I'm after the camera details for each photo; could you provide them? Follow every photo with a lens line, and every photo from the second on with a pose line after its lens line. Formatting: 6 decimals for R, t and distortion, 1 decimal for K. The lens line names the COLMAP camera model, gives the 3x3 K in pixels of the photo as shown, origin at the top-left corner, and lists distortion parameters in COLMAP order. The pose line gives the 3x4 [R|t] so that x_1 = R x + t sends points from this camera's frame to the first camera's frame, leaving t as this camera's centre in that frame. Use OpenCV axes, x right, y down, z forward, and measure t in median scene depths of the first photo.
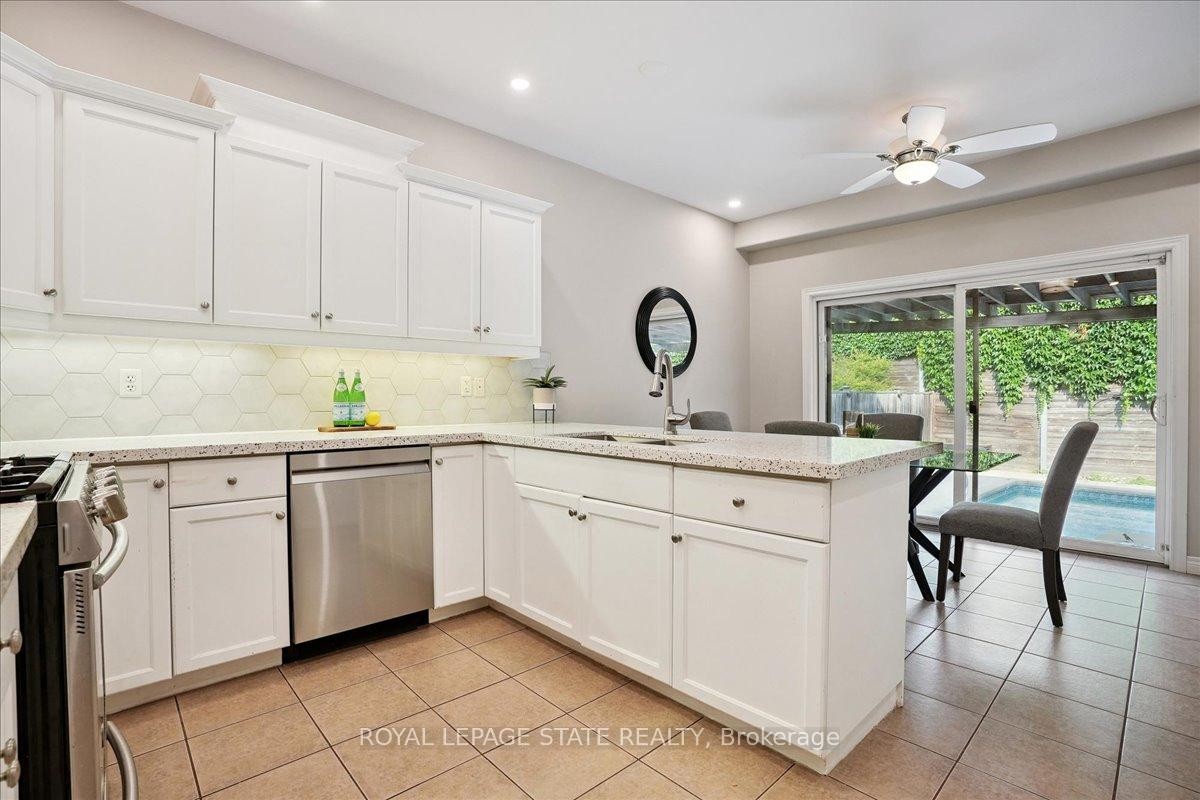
lens RADIAL K [[555.4, 0, 604.1], [0, 555.4, 396.8], [0, 0, 1]] dist [-0.034552, -0.000209]
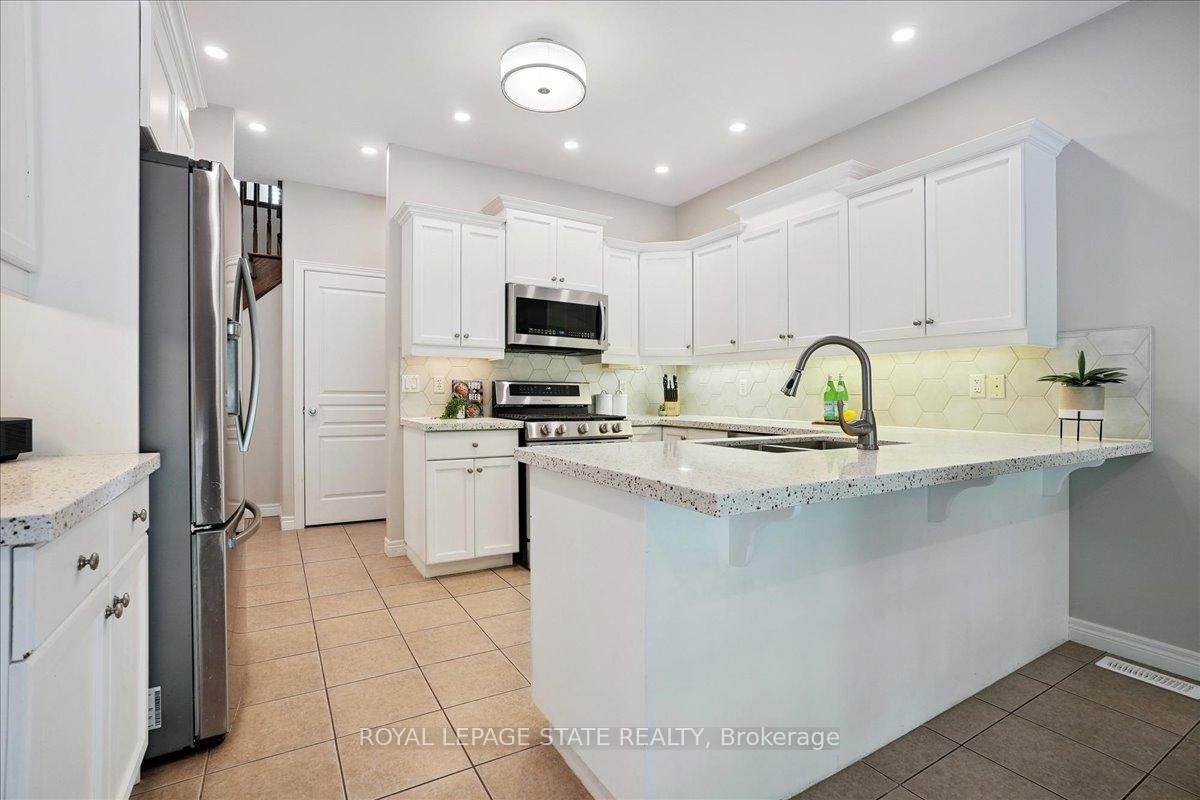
lens RADIAL K [[555.4, 0, 602.6], [0, 555.4, 400.1], [0, 0, 1]] dist [-0.034552, -0.000209]
pose [[-0.211089, 0.010068, -0.977415, 0.174530], [-0.011666, 0.999850, 0.012819, -0.000481], [0.977397, 0.014109, -0.210940, 0.162137]]
